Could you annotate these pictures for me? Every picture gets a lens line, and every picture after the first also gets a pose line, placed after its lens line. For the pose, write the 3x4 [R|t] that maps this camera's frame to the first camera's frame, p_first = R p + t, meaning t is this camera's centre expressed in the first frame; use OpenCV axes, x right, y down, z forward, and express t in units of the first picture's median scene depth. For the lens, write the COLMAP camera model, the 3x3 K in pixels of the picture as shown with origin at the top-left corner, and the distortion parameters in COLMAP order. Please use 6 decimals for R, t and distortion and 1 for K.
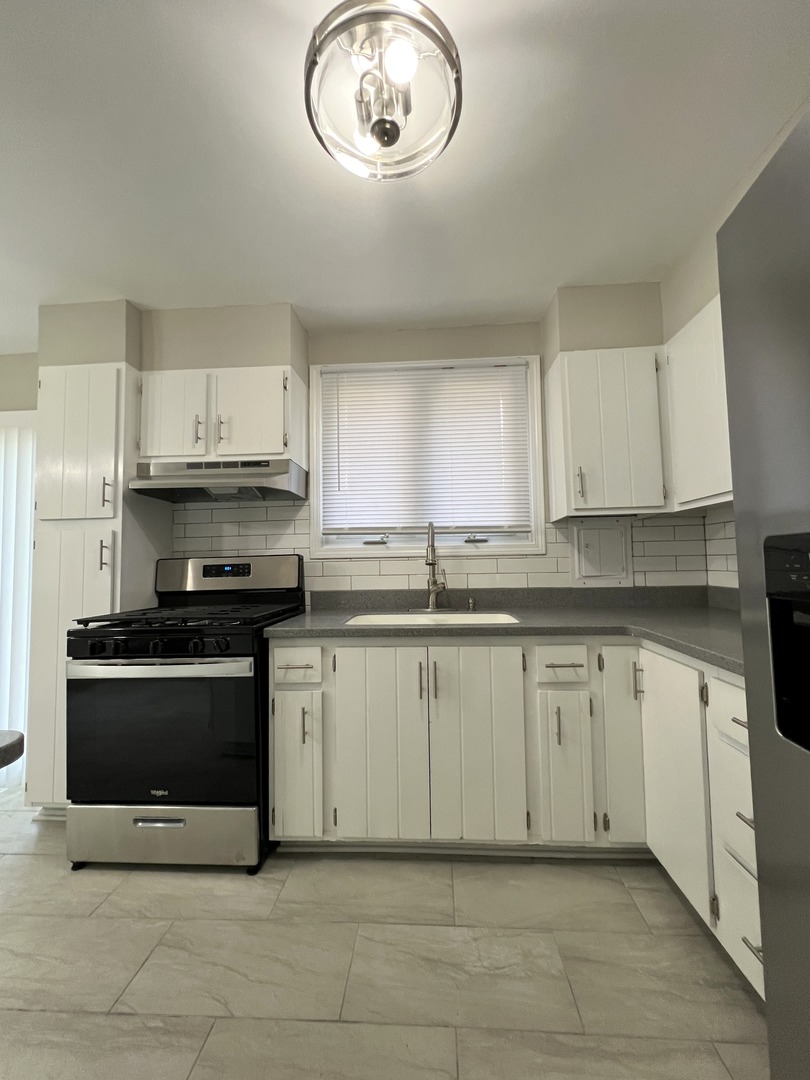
lens RADIAL K [[440.2, 0, 407.9], [0, 440.2, 541.4], [0, 0, 1]] dist [0.001210, -0.000971]
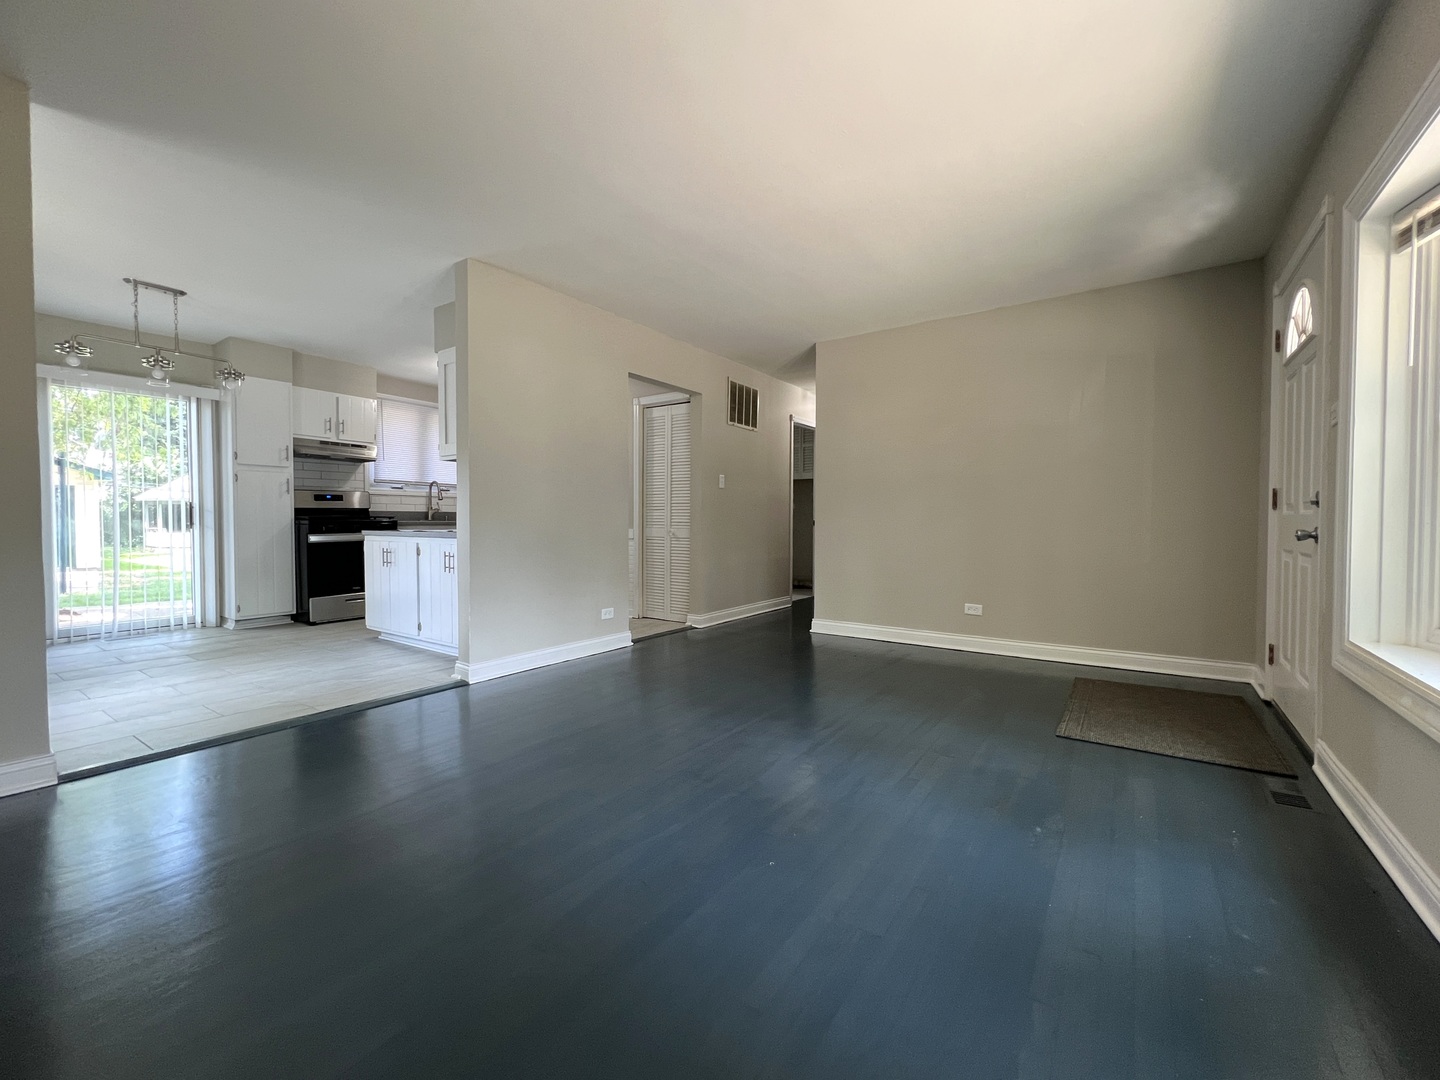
lens RADIAL K [[579.4, 0, 704.7], [0, 579.4, 542.9], [0, 0, 1]] dist [-0.001949, 0.000286]
pose [[0.522449, -0.013276, 0.852567, -2.218297], [-0.064952, 0.996354, 0.055317, 0.022145], [-0.850193, -0.084276, 0.519682, -2.199583]]
